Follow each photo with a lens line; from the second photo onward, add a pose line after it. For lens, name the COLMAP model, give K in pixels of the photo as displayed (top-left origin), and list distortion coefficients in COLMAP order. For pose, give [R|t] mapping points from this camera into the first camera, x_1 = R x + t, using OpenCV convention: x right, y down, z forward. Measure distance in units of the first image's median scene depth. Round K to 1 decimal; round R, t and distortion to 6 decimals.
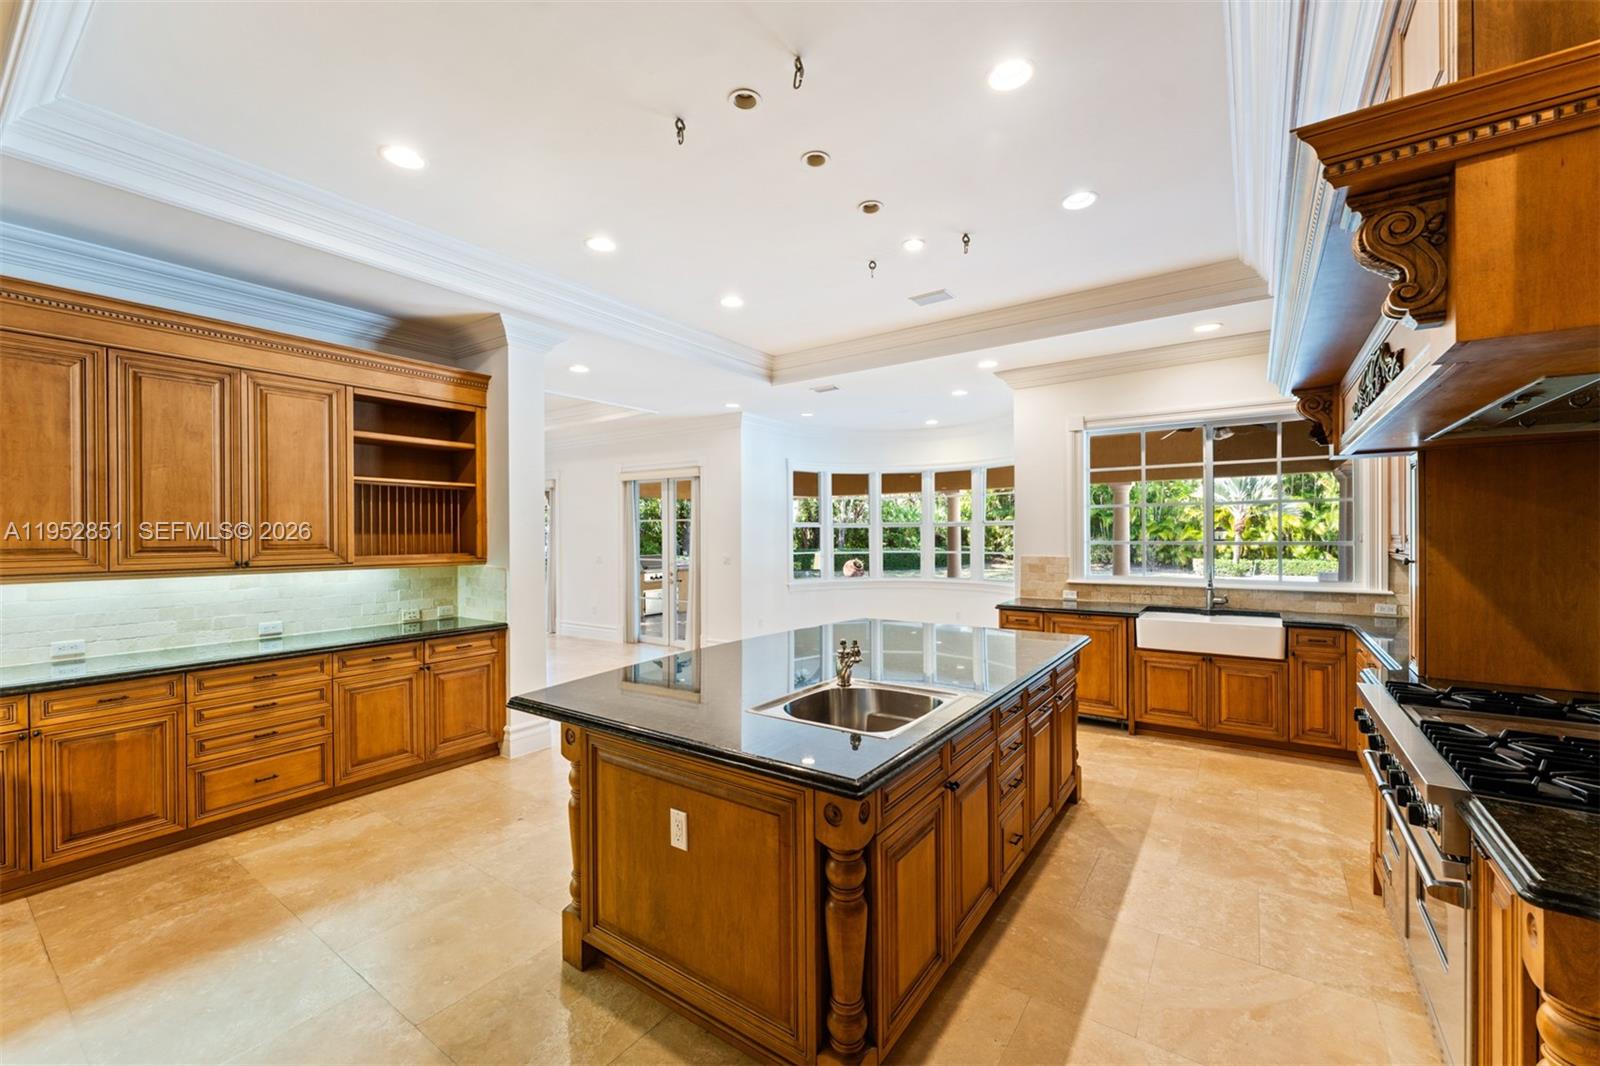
lens RADIAL K [[651.0, 0, 793.8], [0, 651.0, 531.3], [0, 0, 1]] dist [-0.000501, 0.000045]
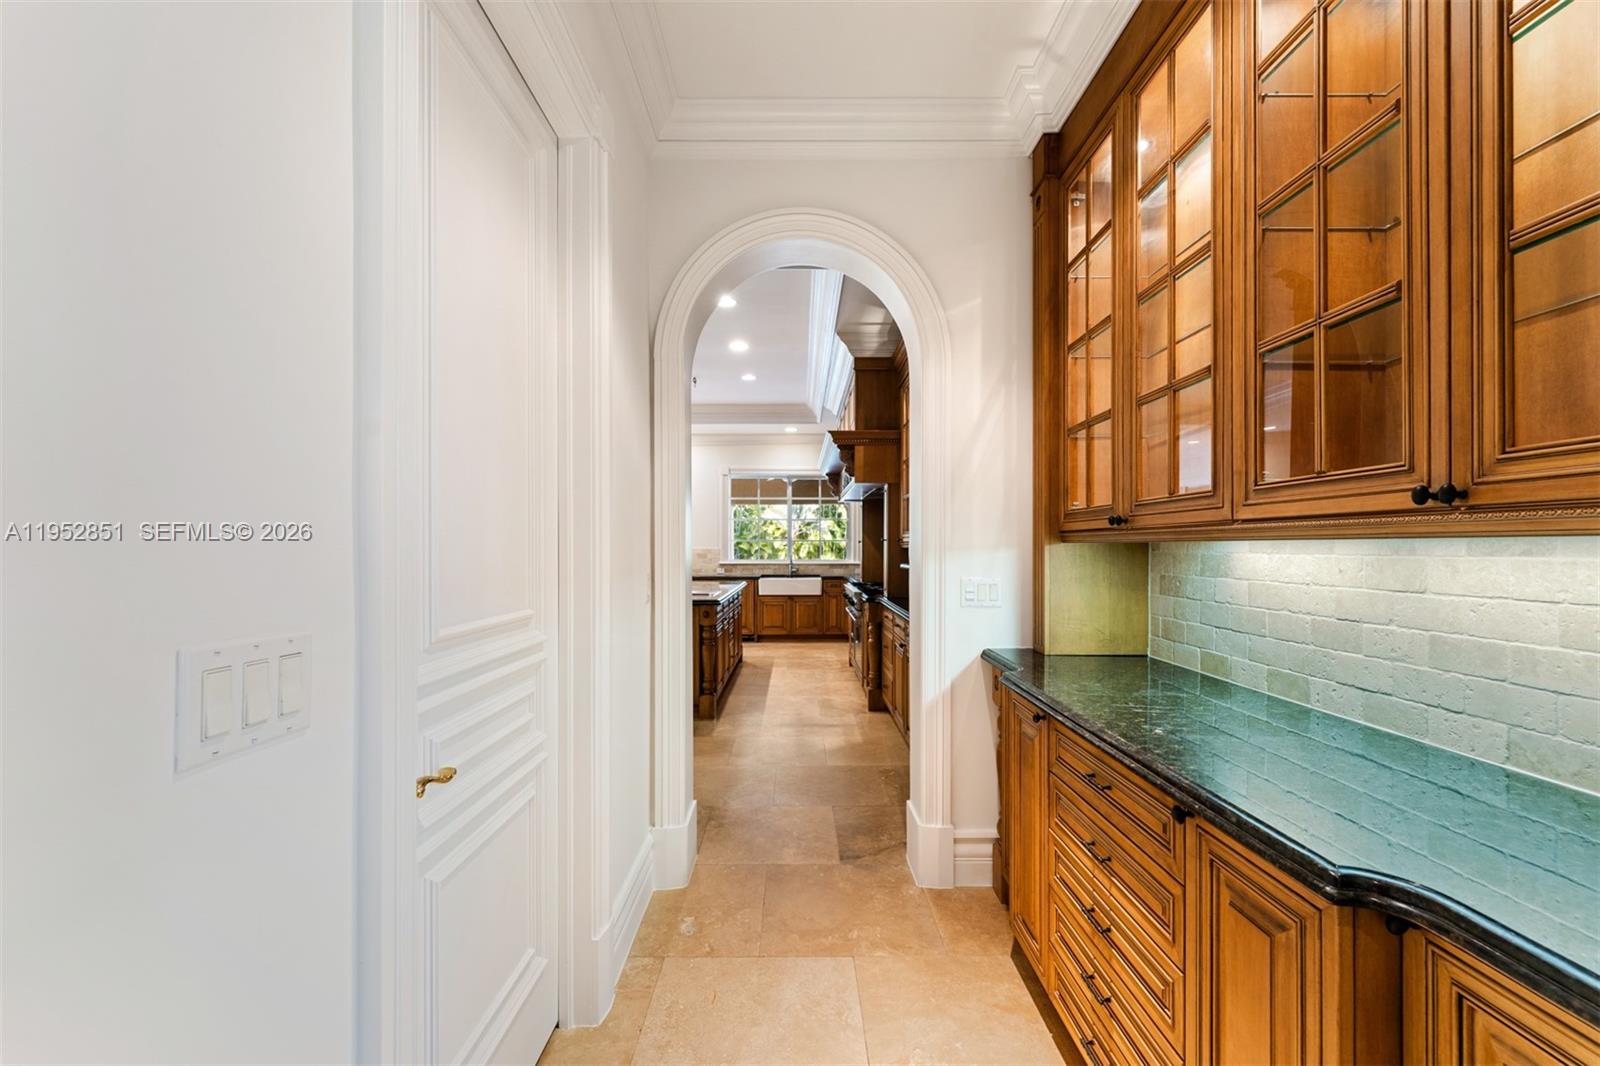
lens RADIAL K [[651.0, 0, 799.6], [0, 651.0, 540.5], [0, 0, 1]] dist [-0.000501, 0.000045]
pose [[0.815916, 0.011427, 0.578057, -0.468020], [-0.006776, 0.999925, -0.010202, 0.040238], [-0.578130, 0.004407, 0.815933, -0.604625]]
